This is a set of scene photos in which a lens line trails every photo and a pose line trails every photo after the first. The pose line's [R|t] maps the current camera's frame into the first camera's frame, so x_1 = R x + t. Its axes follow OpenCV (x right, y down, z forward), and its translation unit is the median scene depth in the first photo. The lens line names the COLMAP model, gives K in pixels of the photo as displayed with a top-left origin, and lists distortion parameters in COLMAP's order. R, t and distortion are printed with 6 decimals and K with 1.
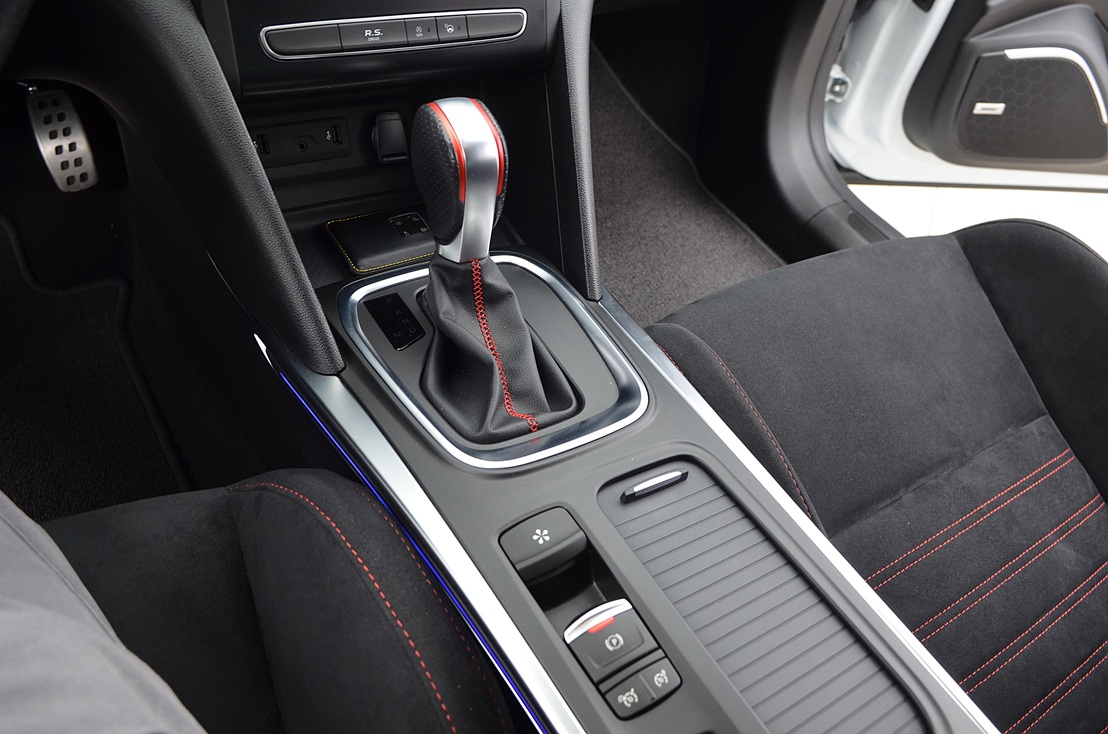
lens RADIAL K [[817.3, 0, 580.8], [0, 817.3, 367.3], [0, 0, 1]] dist [-0.045665, -0.004286]
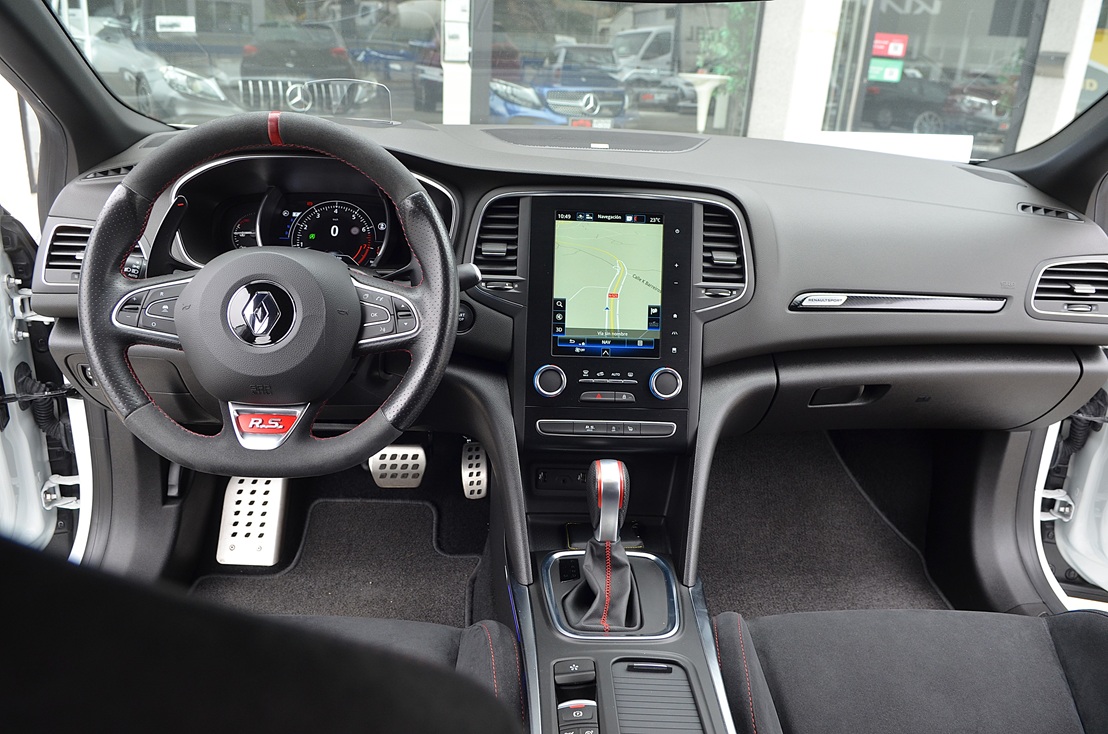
lens RADIAL K [[817.3, 0, 580.8], [0, 817.3, 367.3], [0, 0, 1]] dist [-0.045665, -0.004286]
pose [[0.868358, 0.040161, -0.494310, 0.660284], [-0.263669, 0.881564, -0.391566, 0.242663], [0.420040, 0.470354, 0.776102, -0.621416]]
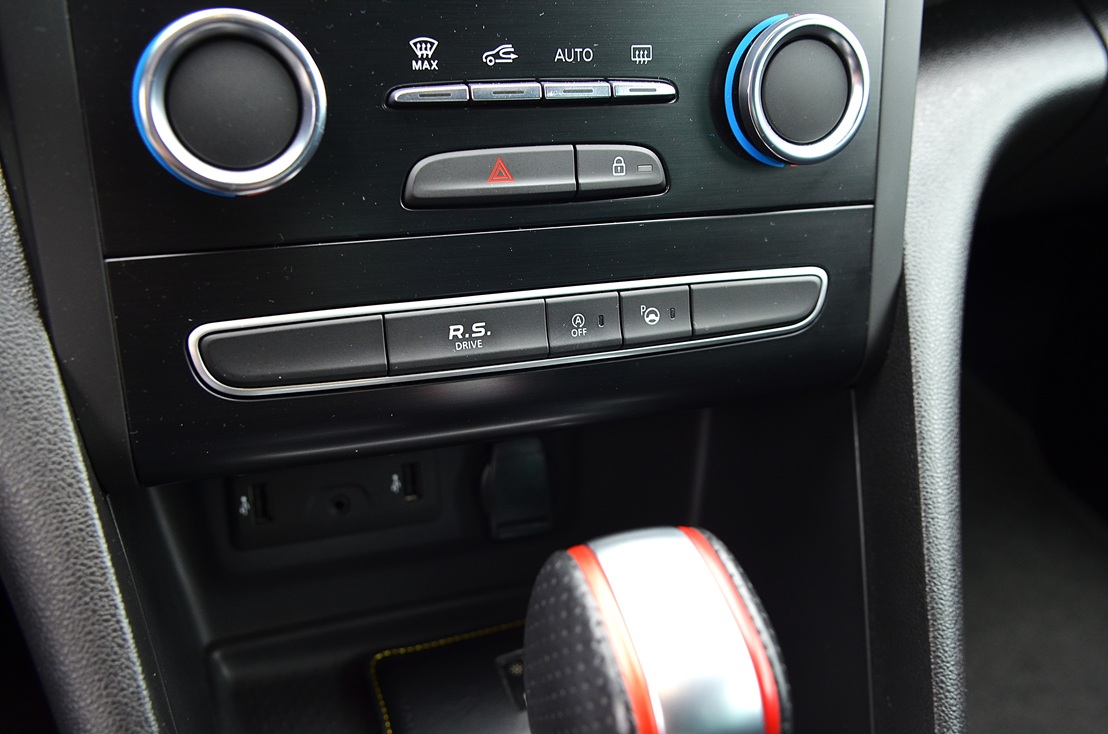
lens RADIAL K [[1003.5, 0, 554.0], [0, 1003.5, 367.0], [0, 0, 1]] dist [0.002001, -0.000223]
pose [[0.968052, 0.050215, -0.245670, -0.074250], [-0.105463, 0.970408, -0.217222, -0.253084], [0.227492, 0.236191, 0.944702, 0.459201]]
